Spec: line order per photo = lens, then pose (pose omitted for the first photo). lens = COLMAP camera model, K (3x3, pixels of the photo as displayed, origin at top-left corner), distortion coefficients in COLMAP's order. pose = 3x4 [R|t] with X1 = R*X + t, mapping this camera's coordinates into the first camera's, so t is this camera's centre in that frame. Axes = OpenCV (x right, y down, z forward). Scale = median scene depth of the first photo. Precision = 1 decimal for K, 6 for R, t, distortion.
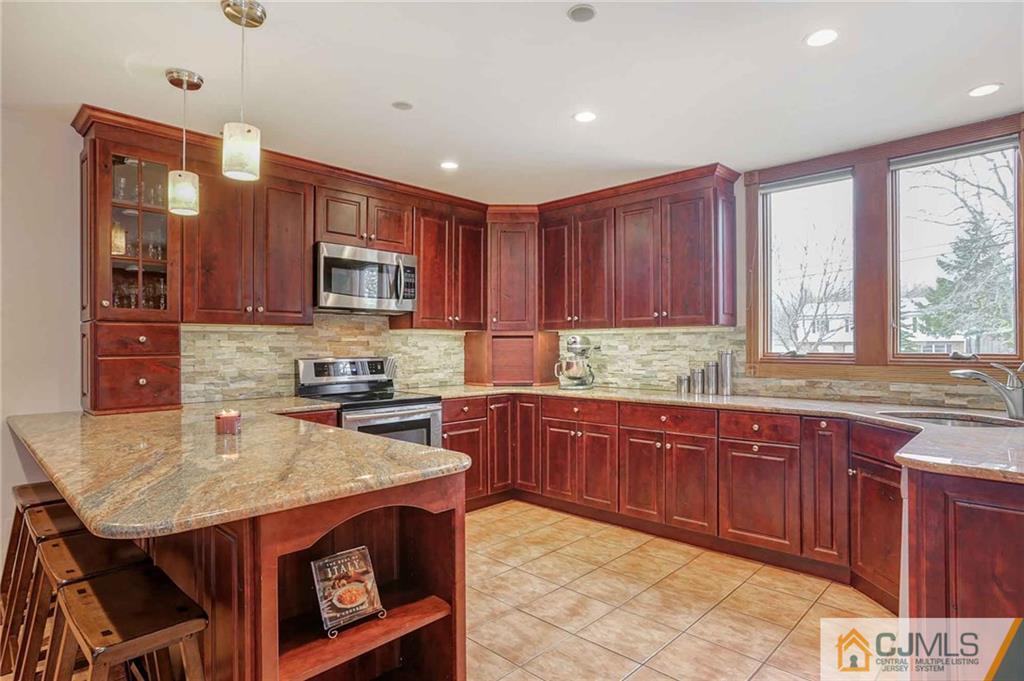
lens RADIAL K [[557.2, 0, 512.0], [0, 557.2, 340.5], [0, 0, 1]] dist [-0.014286, 0.000441]
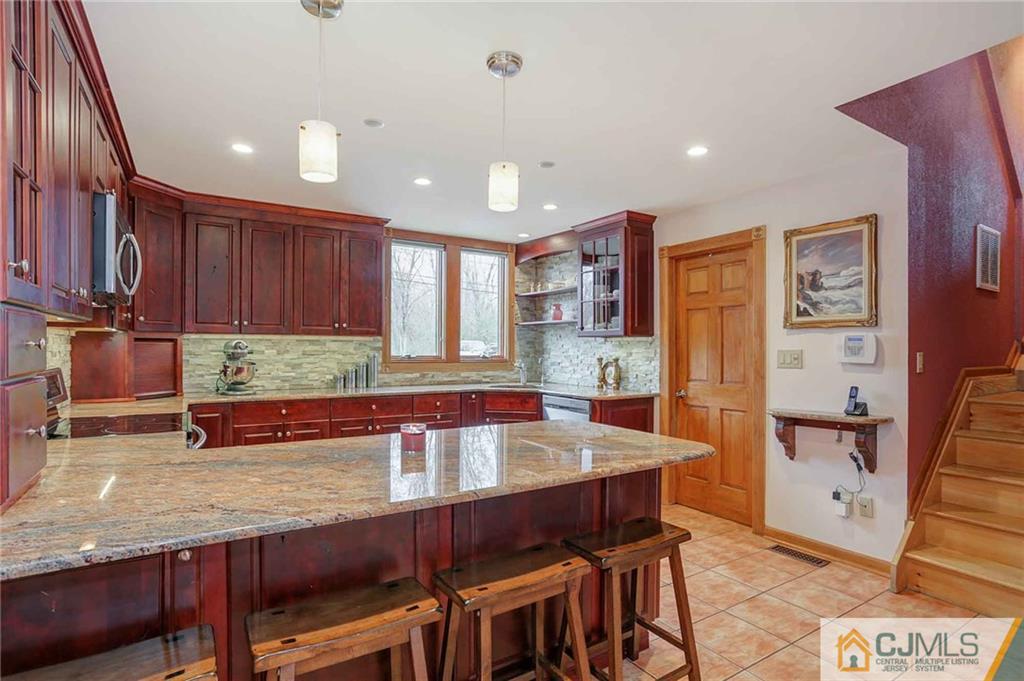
lens RADIAL K [[515.6, 0, 512.0], [0, 515.6, 340.5], [0, 0, 1]] dist [-0.001558, -0.000086]
pose [[0.252588, 0.019398, 0.967379, -0.869652], [-0.016834, 0.999736, -0.015651, -0.002666], [-0.967427, -0.012332, 0.252848, 0.406339]]
